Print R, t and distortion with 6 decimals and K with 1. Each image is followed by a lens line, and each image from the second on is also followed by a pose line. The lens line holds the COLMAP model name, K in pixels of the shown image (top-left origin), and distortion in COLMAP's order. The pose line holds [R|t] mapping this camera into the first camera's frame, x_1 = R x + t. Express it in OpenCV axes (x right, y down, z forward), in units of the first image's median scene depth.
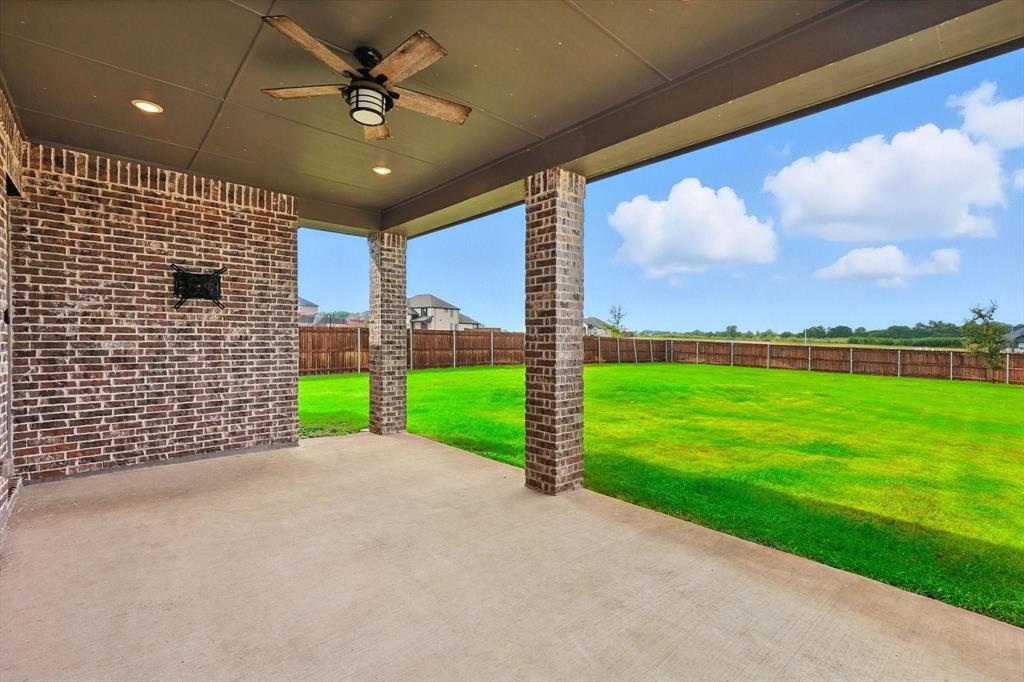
lens RADIAL K [[452.5, 0, 514.4], [0, 452.5, 341.8], [0, 0, 1]] dist [0.007836, 0.000089]
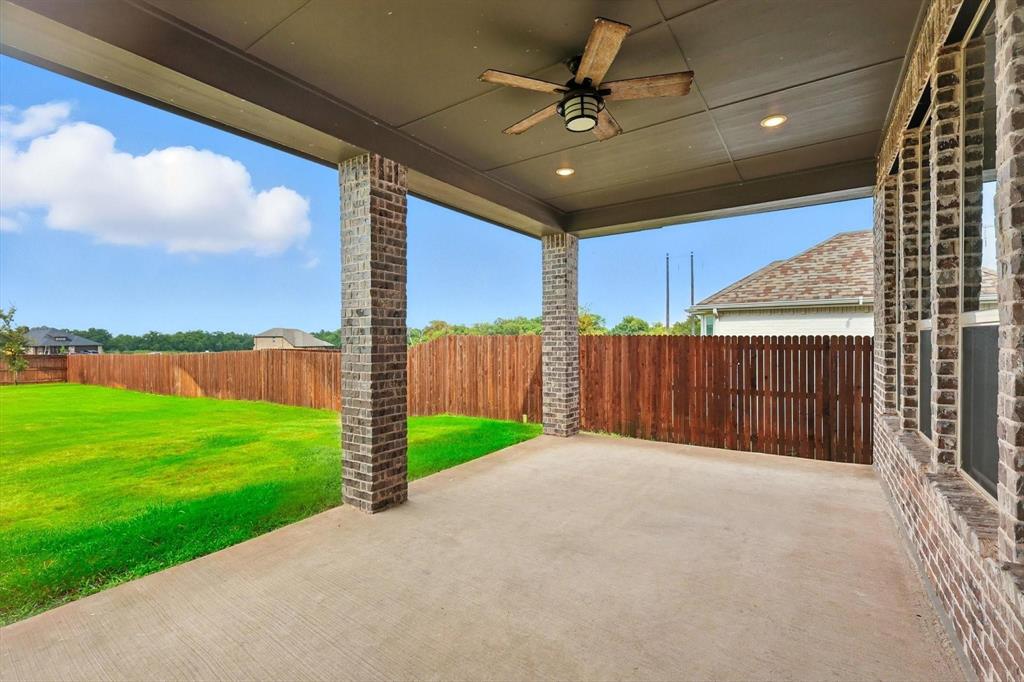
lens RADIAL K [[452.5, 0, 514.4], [0, 452.5, 341.8], [0, 0, 1]] dist [0.007836, 0.000089]
pose [[-0.234857, -0.009376, 0.971985, -0.774783], [0.015248, 0.999795, 0.013329, -0.011313], [-0.971910, 0.017951, -0.234666, 0.840991]]
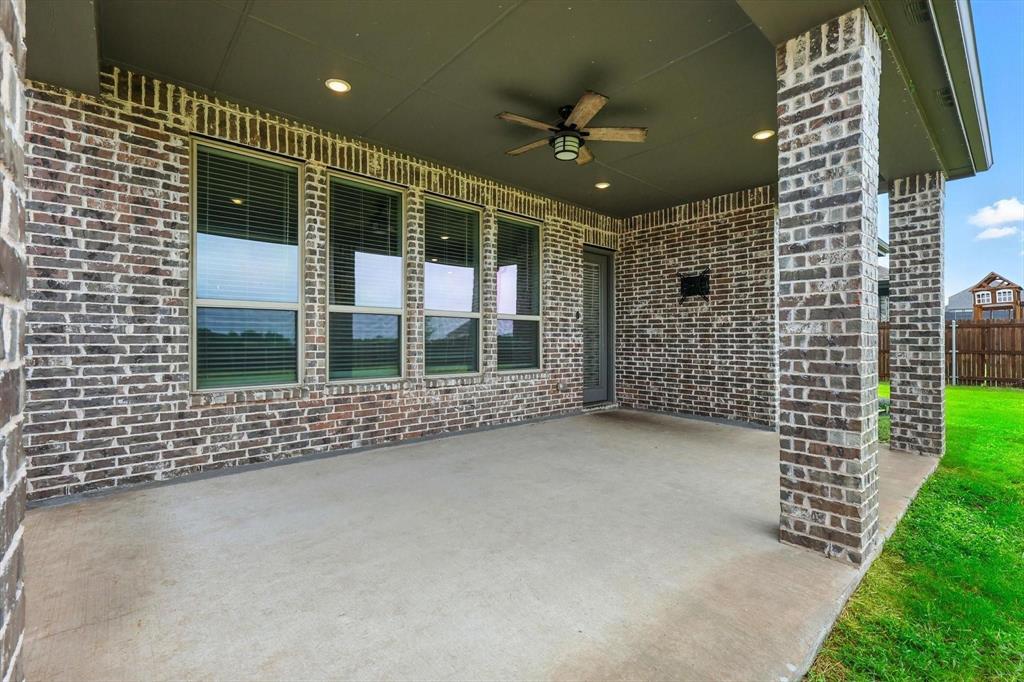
lens RADIAL K [[452.5, 0, 514.4], [0, 452.5, 341.8], [0, 0, 1]] dist [0.007836, 0.000089]
pose [[-0.014847, 0.001689, -0.999888, 0.637483], [-0.012577, 0.999919, 0.001876, 0.044131], [0.999811, 0.012603, -0.014824, 0.522276]]
